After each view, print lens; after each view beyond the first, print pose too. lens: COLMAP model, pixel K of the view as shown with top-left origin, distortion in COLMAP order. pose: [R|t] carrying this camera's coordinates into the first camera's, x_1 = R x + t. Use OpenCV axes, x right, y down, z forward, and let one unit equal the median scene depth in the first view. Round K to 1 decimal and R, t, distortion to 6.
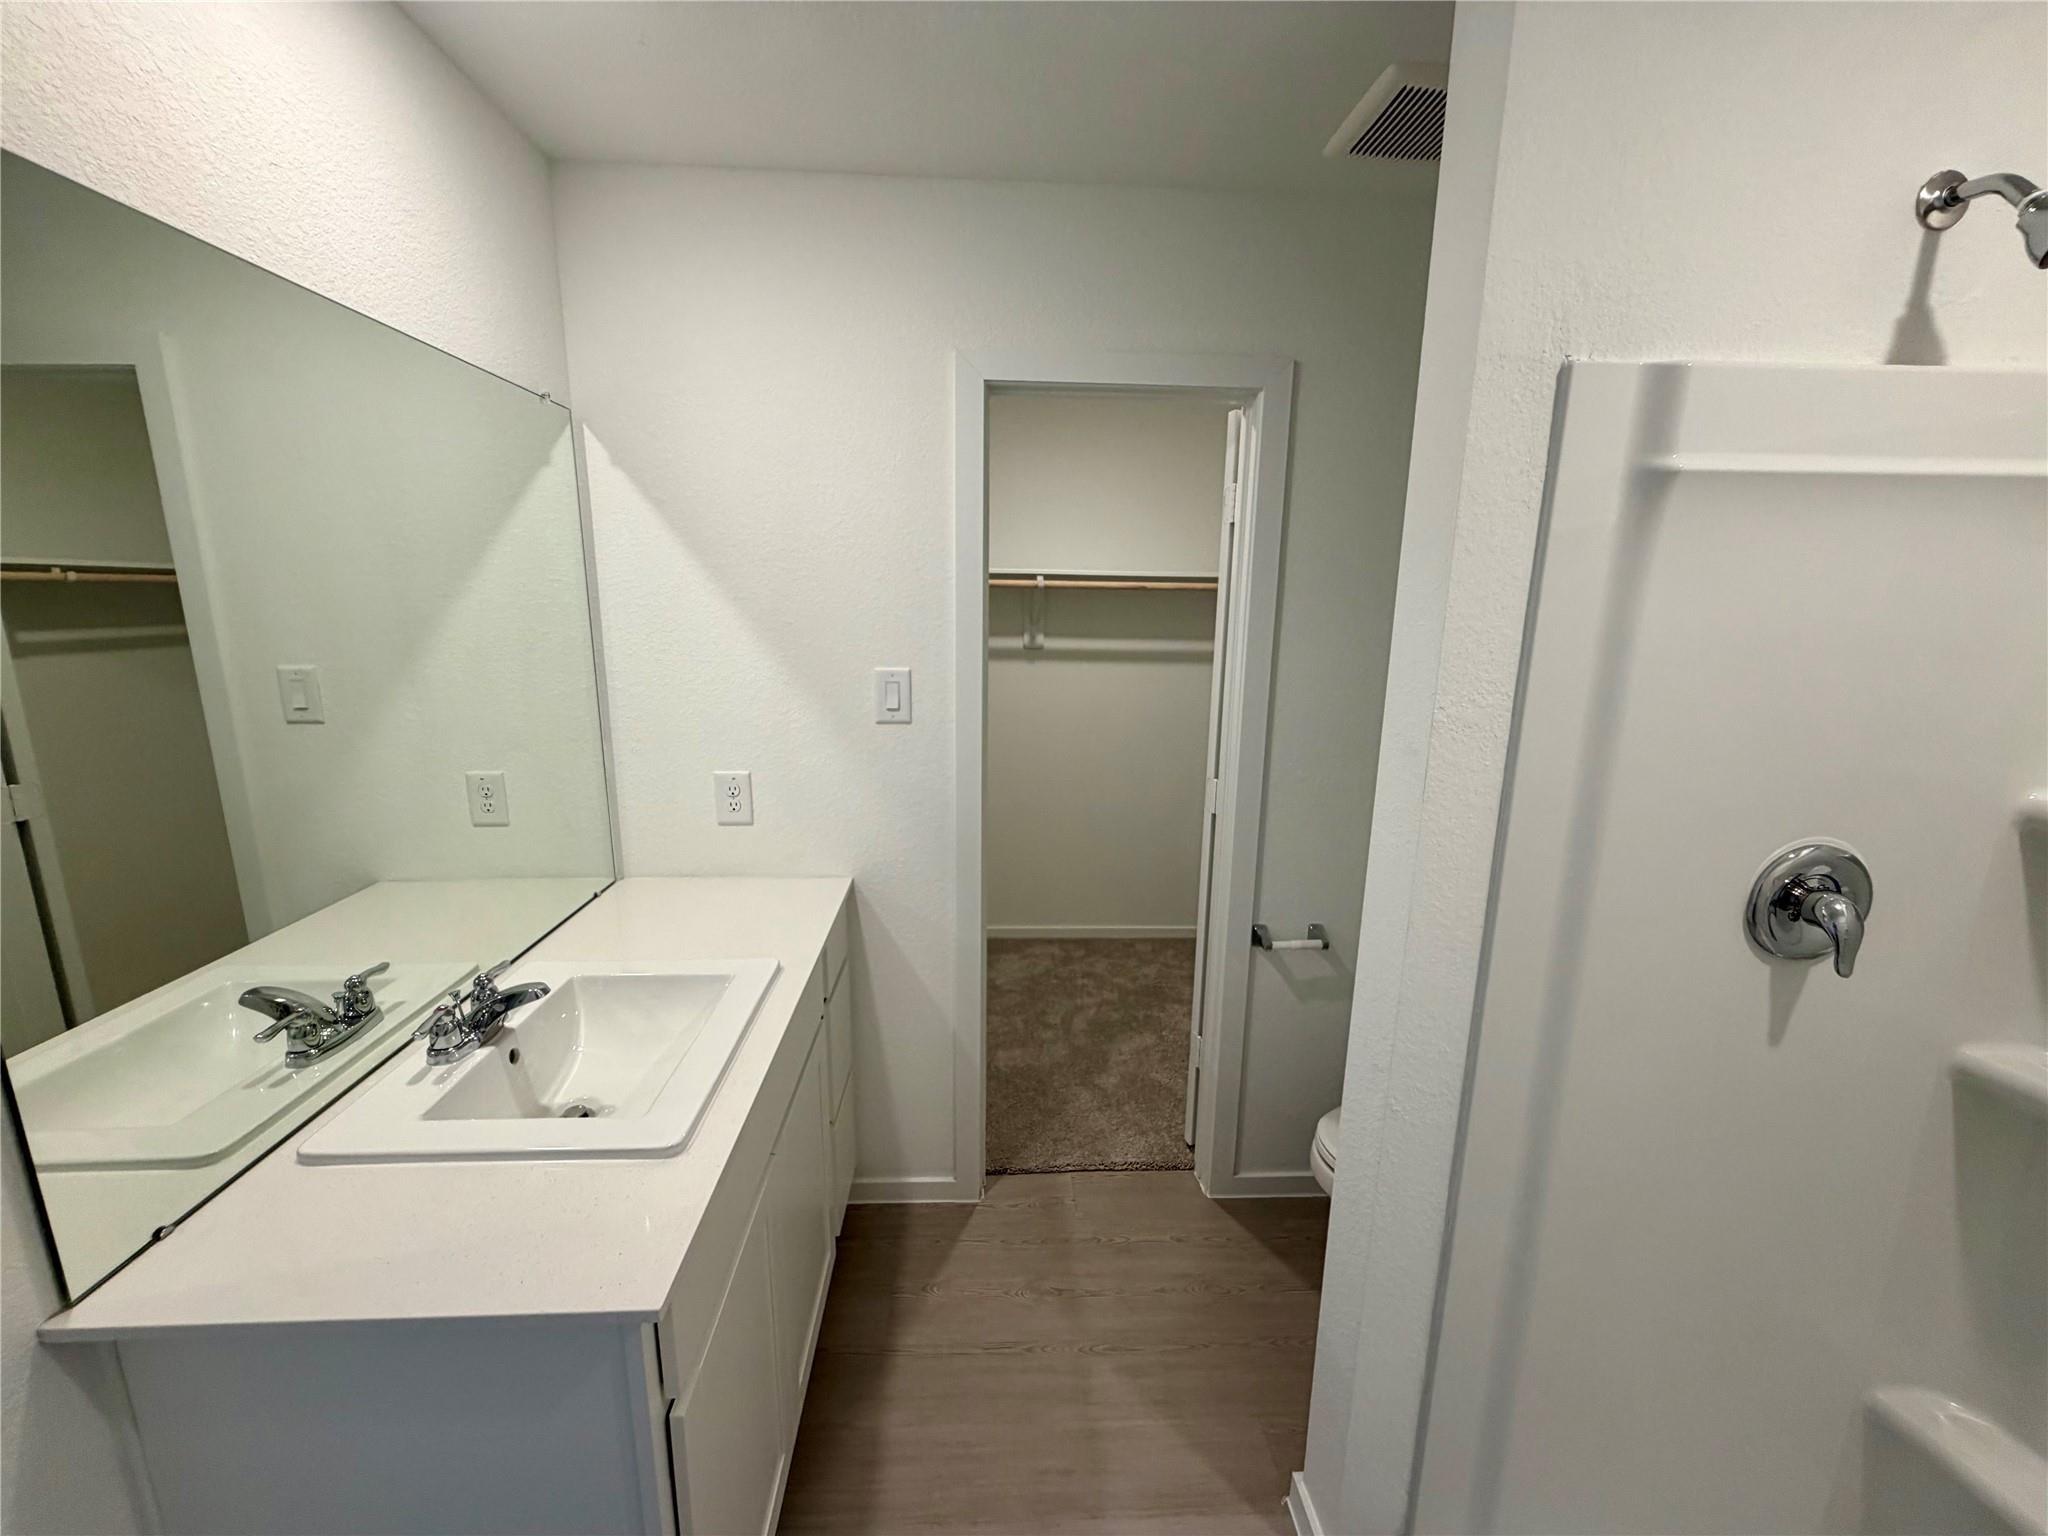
lens RADIAL K [[816.9, 0, 1015.6], [0, 816.9, 769.6], [0, 0, 1]] dist [-0.000263, -0.000421]
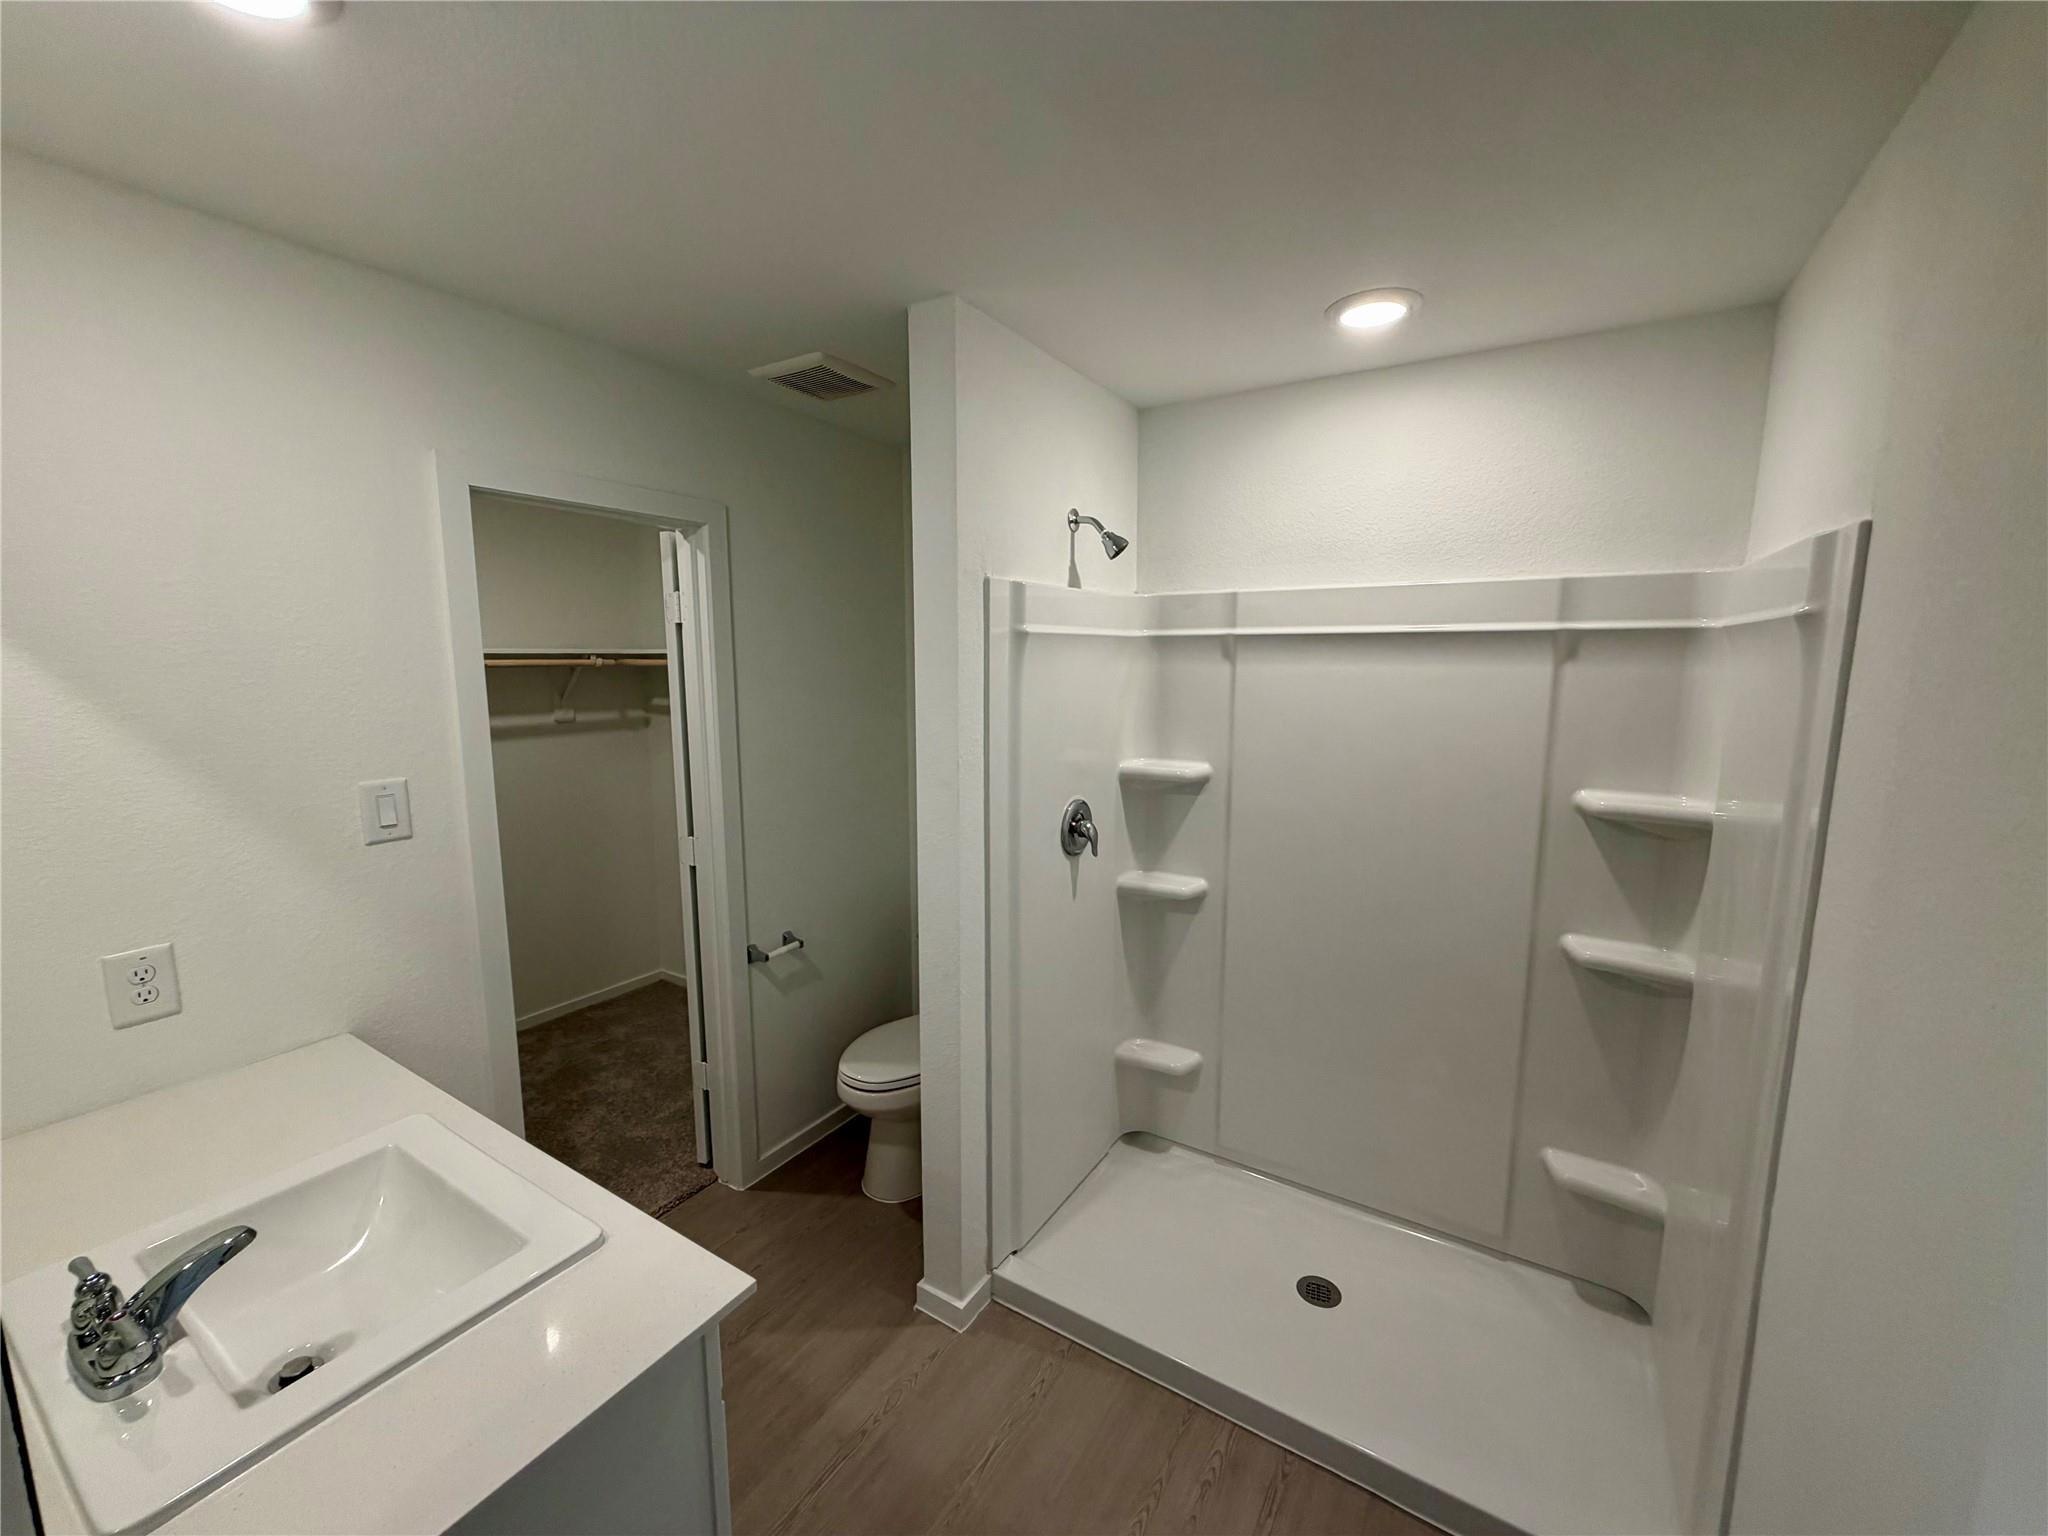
lens RADIAL K [[816.9, 0, 1015.6], [0, 816.9, 769.6], [0, 0, 1]] dist [-0.000263, -0.000421]
pose [[0.574071, -0.126092, 0.809038, -0.461933], [0.170151, 0.984873, 0.032762, -0.046186], [-0.800931, 0.118851, 0.586842, -0.078688]]
